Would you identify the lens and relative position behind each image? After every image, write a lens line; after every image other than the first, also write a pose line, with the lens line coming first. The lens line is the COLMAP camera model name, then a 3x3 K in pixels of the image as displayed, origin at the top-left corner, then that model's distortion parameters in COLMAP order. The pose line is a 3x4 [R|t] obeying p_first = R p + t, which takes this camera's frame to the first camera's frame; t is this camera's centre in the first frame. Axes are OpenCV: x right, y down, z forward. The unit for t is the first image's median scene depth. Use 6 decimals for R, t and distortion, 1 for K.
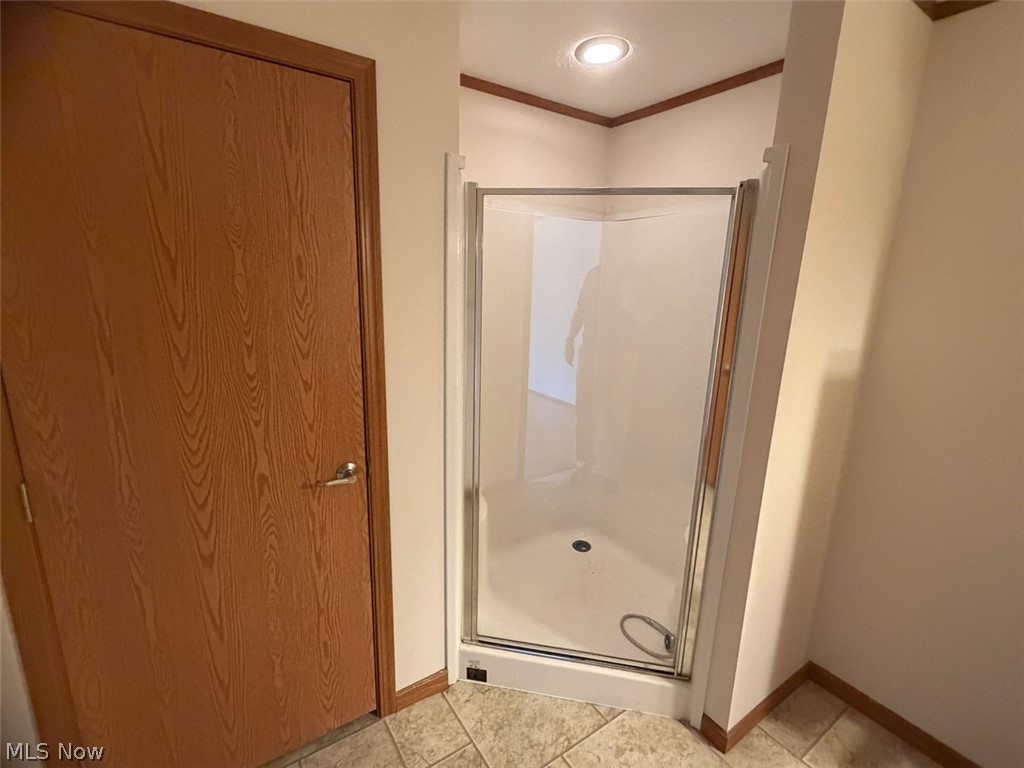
lens RADIAL K [[470.4, 0, 516.5], [0, 470.4, 386.2], [0, 0, 1]] dist [0.005485, 0.000177]
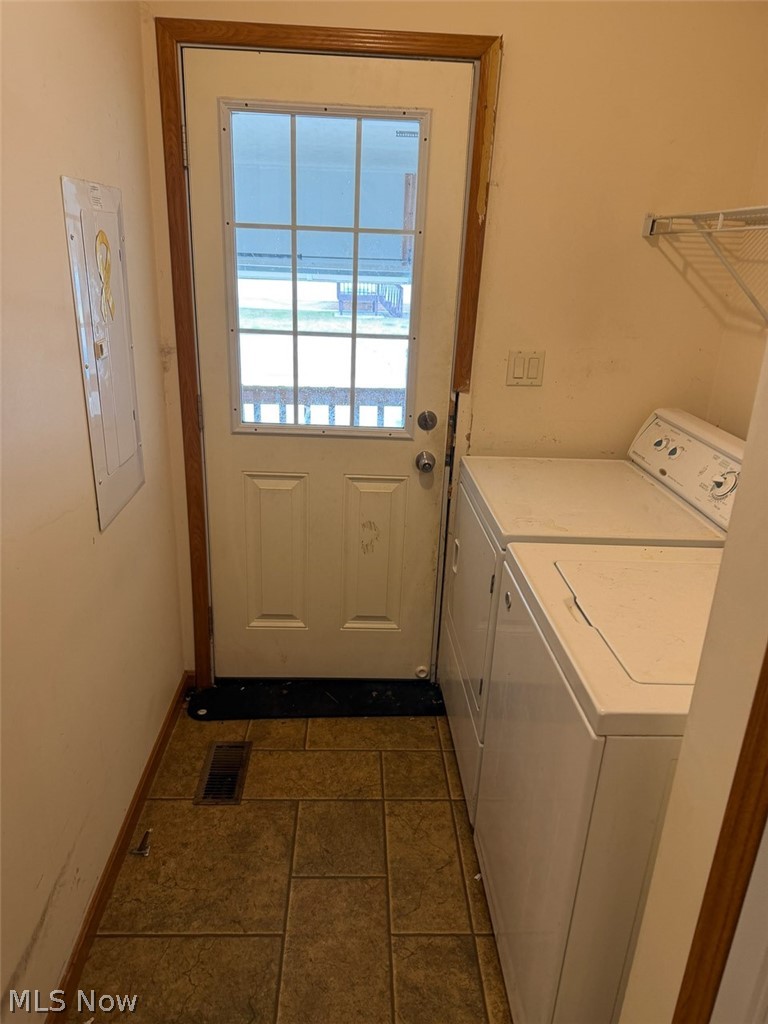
lens RADIAL K [[699.4, 0, 382.3], [0, 699.4, 515.9], [0, 0, 1]] dist [-0.042971, 0.002071]
pose [[0.539568, -0.310869, 0.782449, -0.127332], [0.170080, 0.950424, 0.260320, -0.006896], [-0.824584, -0.007382, 0.565691, 0.025963]]
